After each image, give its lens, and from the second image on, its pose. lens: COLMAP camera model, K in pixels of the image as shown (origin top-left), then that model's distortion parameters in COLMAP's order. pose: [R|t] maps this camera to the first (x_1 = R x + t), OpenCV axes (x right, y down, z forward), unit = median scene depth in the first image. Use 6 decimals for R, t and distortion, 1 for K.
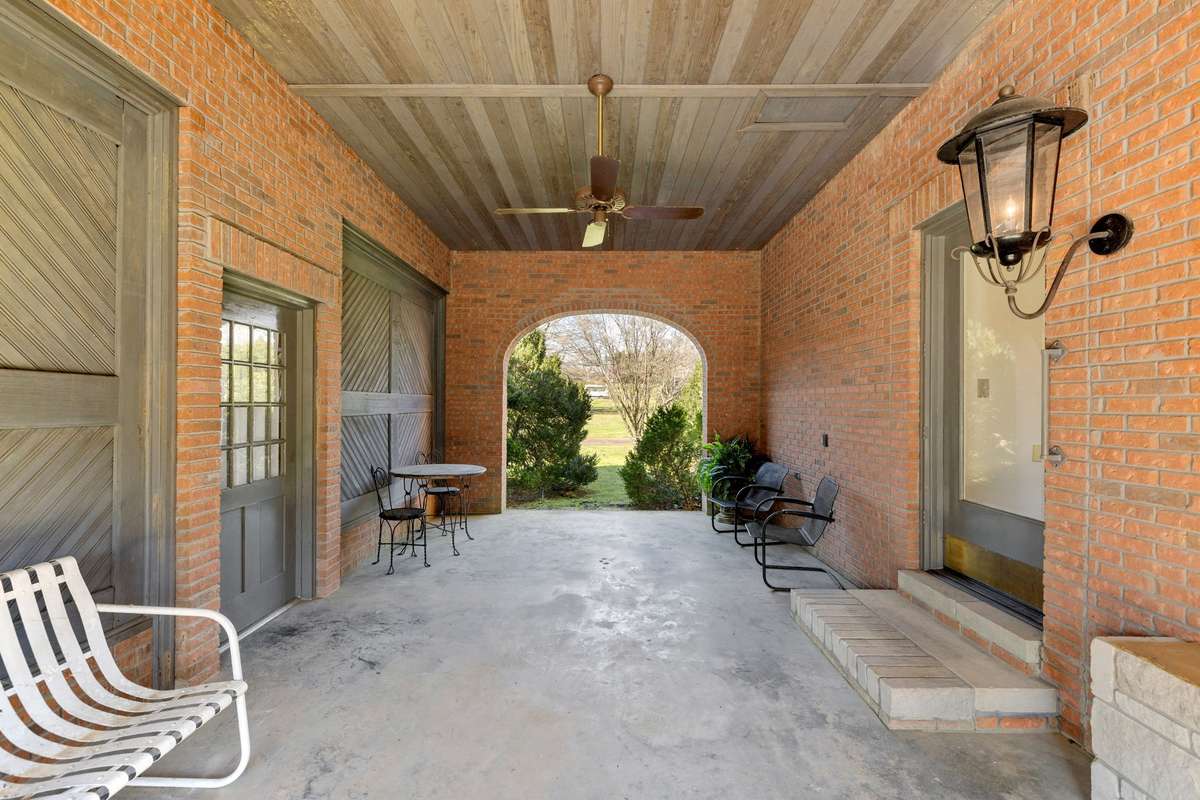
lens RADIAL K [[505.0, 0, 598.3], [0, 505.0, 402.9], [0, 0, 1]] dist [-0.001864, 0.001002]
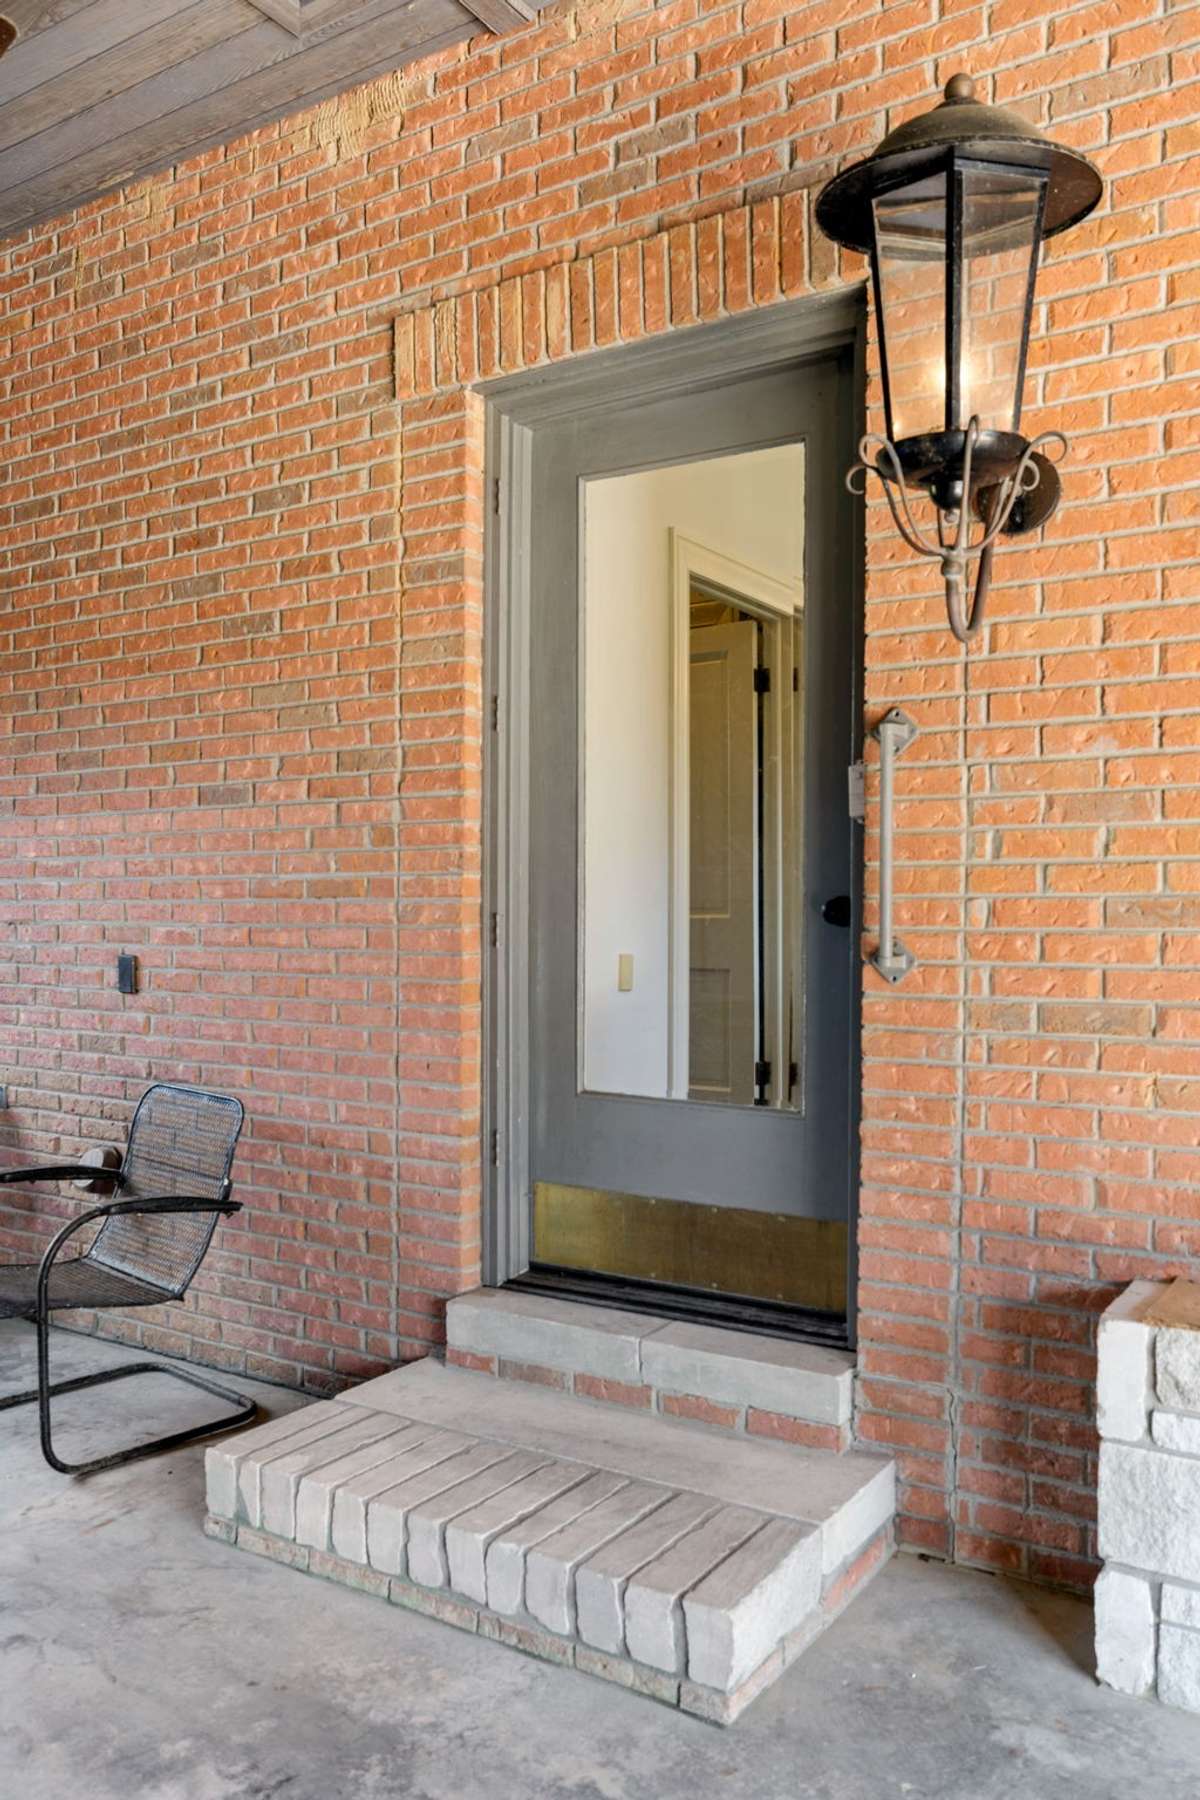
lens RADIAL K [[1384.6, 0, 570.4], [0, 1384.6, 932.2], [0, 0, 1]] dist [0.007568, -0.006341]
pose [[0.546638, -0.021809, 0.837085, -0.323511], [-0.000337, 0.999655, 0.026264, 0.049948], [-0.837369, -0.014639, 0.546442, 0.579359]]
